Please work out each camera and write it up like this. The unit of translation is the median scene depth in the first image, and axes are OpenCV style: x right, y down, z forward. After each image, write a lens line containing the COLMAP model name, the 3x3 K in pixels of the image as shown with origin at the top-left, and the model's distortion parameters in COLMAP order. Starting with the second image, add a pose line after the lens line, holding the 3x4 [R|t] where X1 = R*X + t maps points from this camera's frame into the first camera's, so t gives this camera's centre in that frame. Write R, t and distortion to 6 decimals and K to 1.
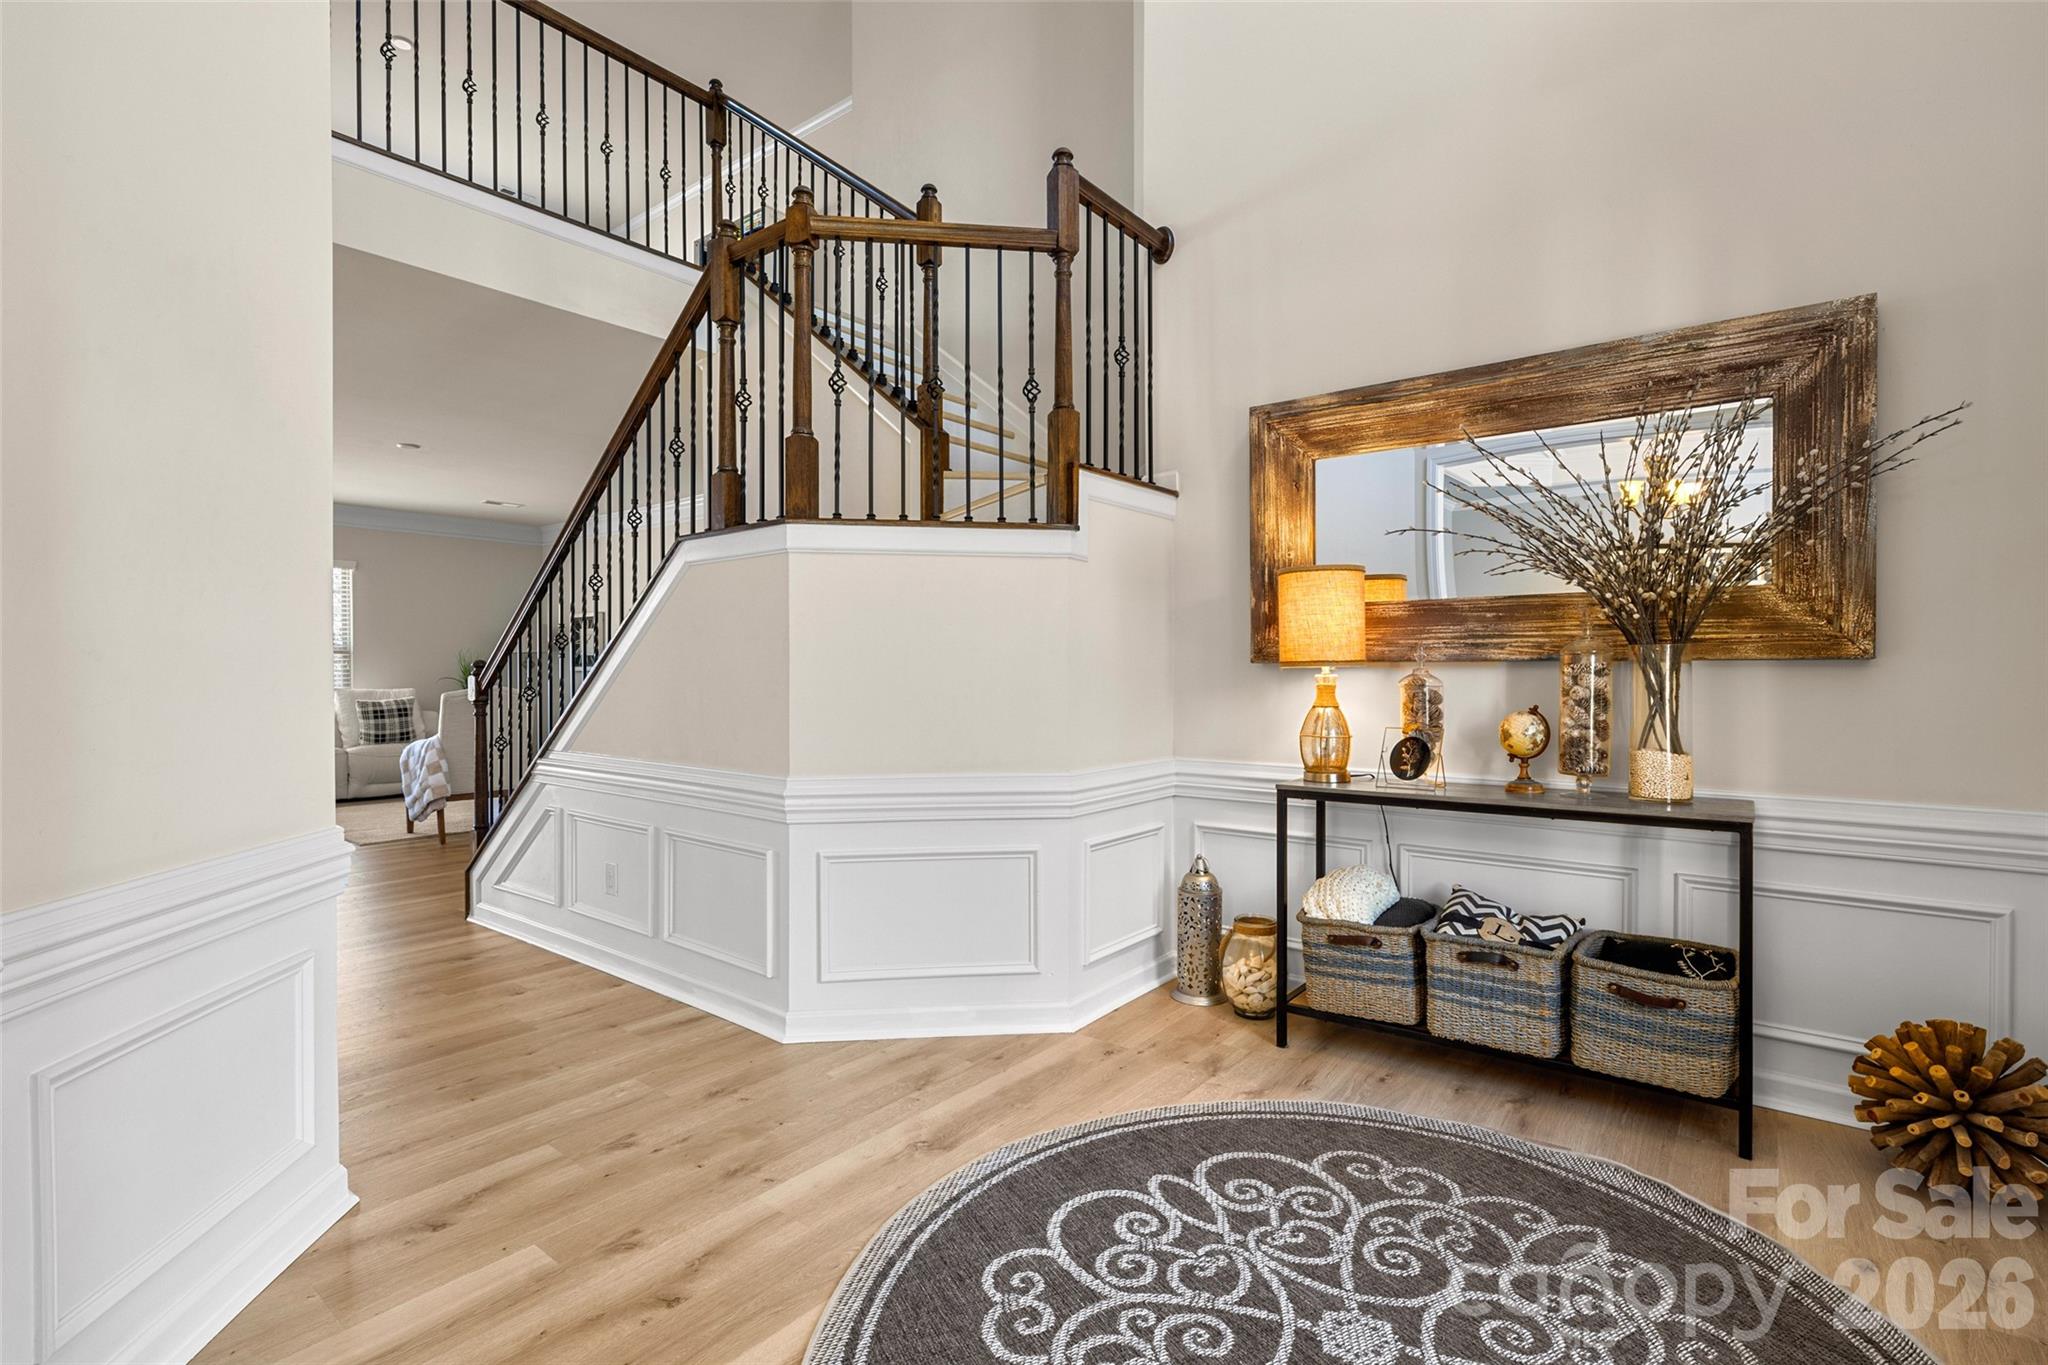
lens RADIAL K [[961.8, 0, 1033.8], [0, 961.8, 685.3], [0, 0, 1]] dist [0.003371, 0.000336]
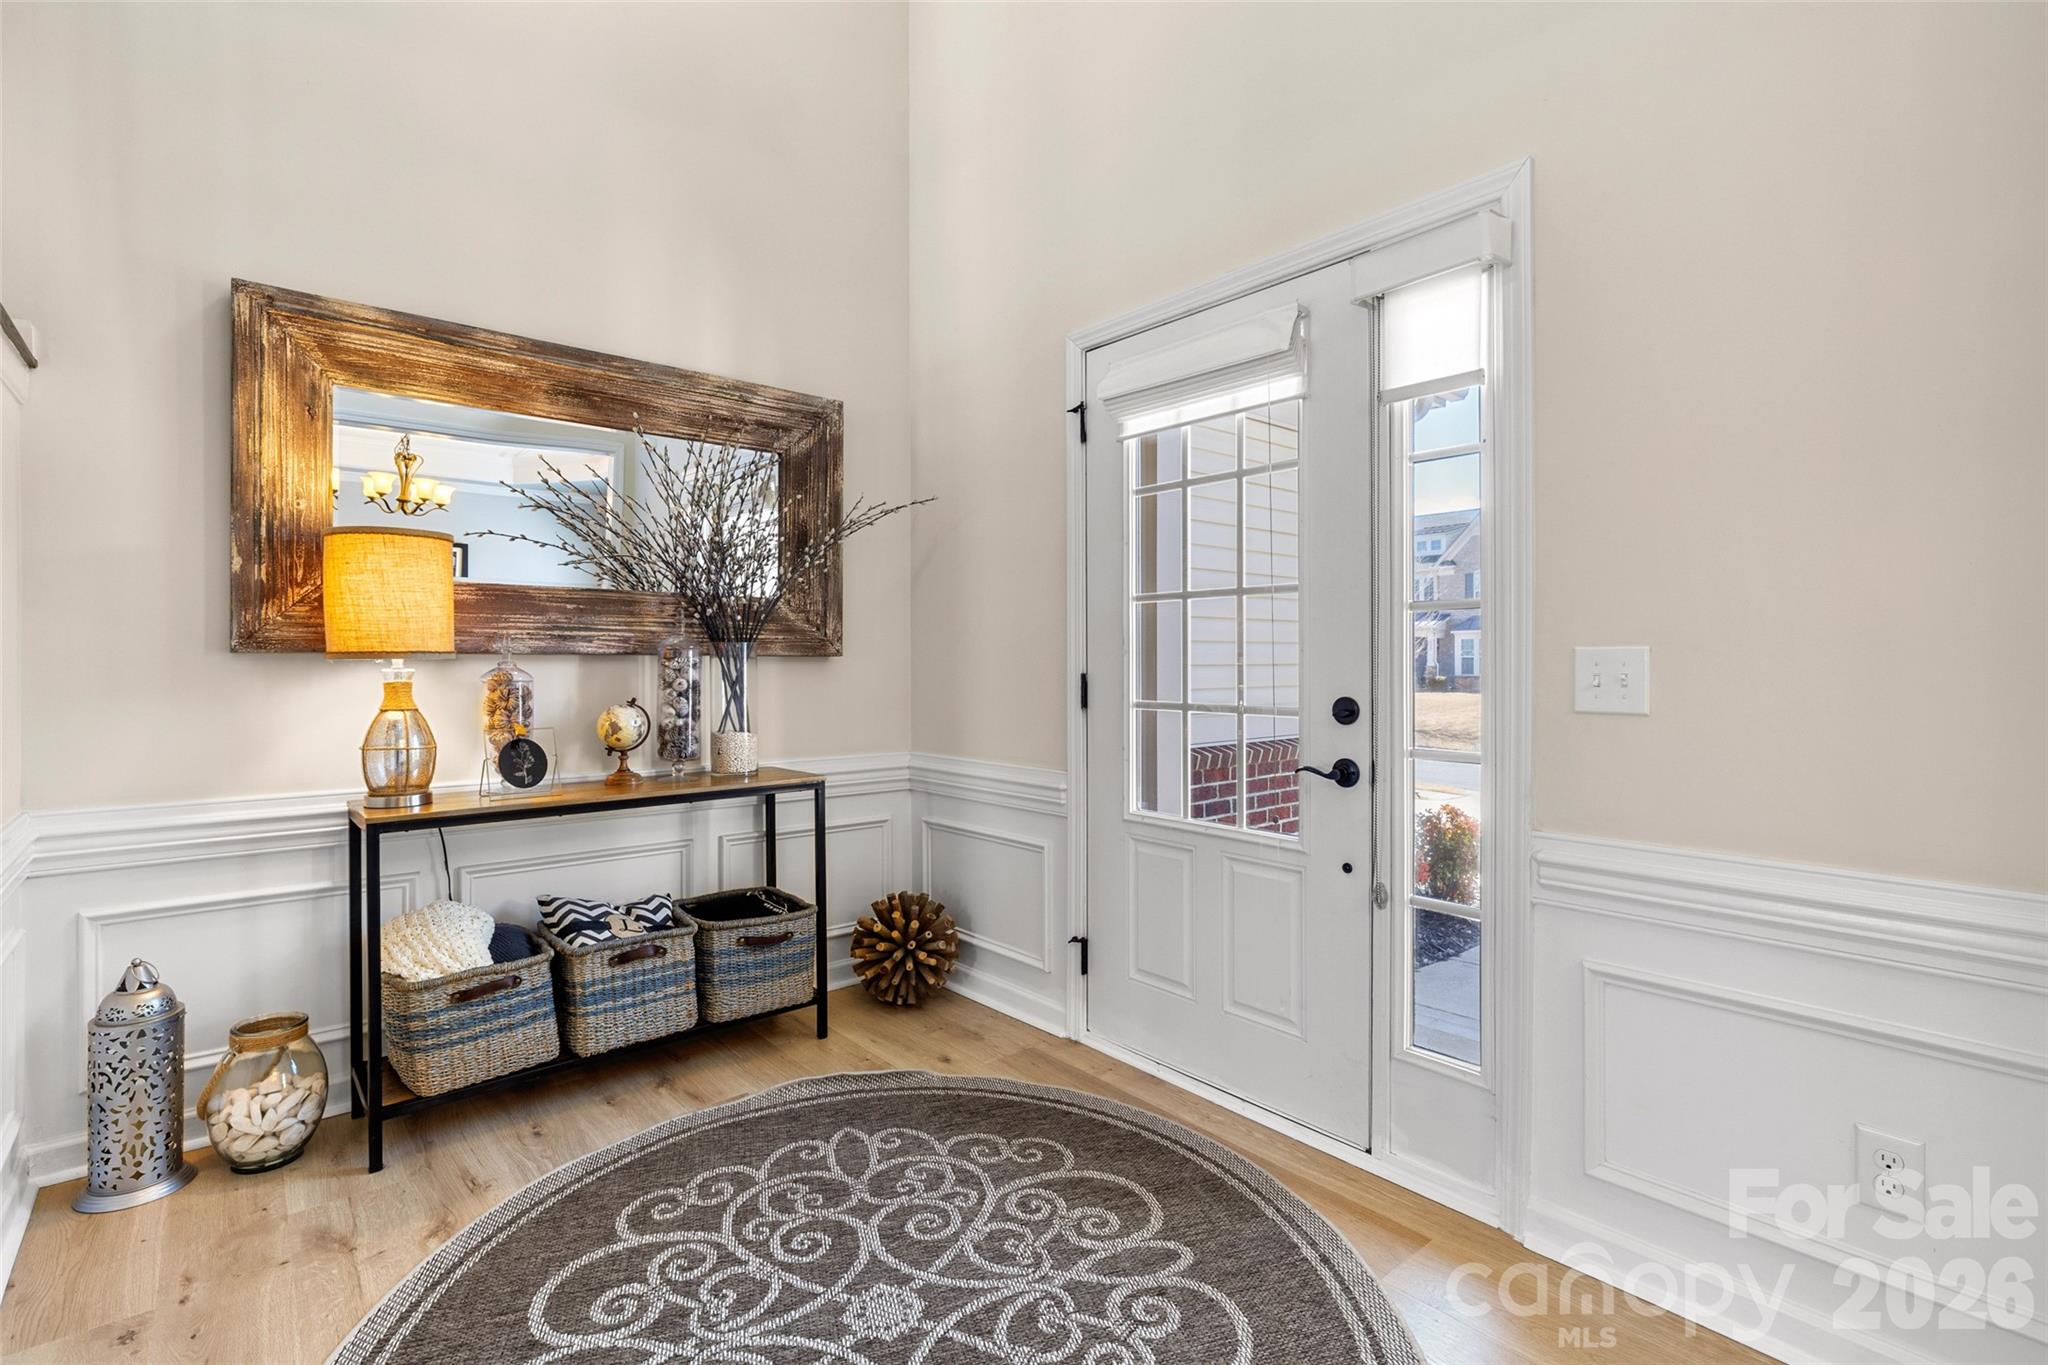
lens RADIAL K [[930.9, 0, 1030.2], [0, 930.9, 665.8], [0, 0, 1]] dist [0.001050, -0.000477]
pose [[0.213171, -0.000441, 0.977015, -0.368752], [0.014785, 0.999887, -0.002775, -0.004605], [-0.976903, 0.015037, 0.213154, 0.382648]]
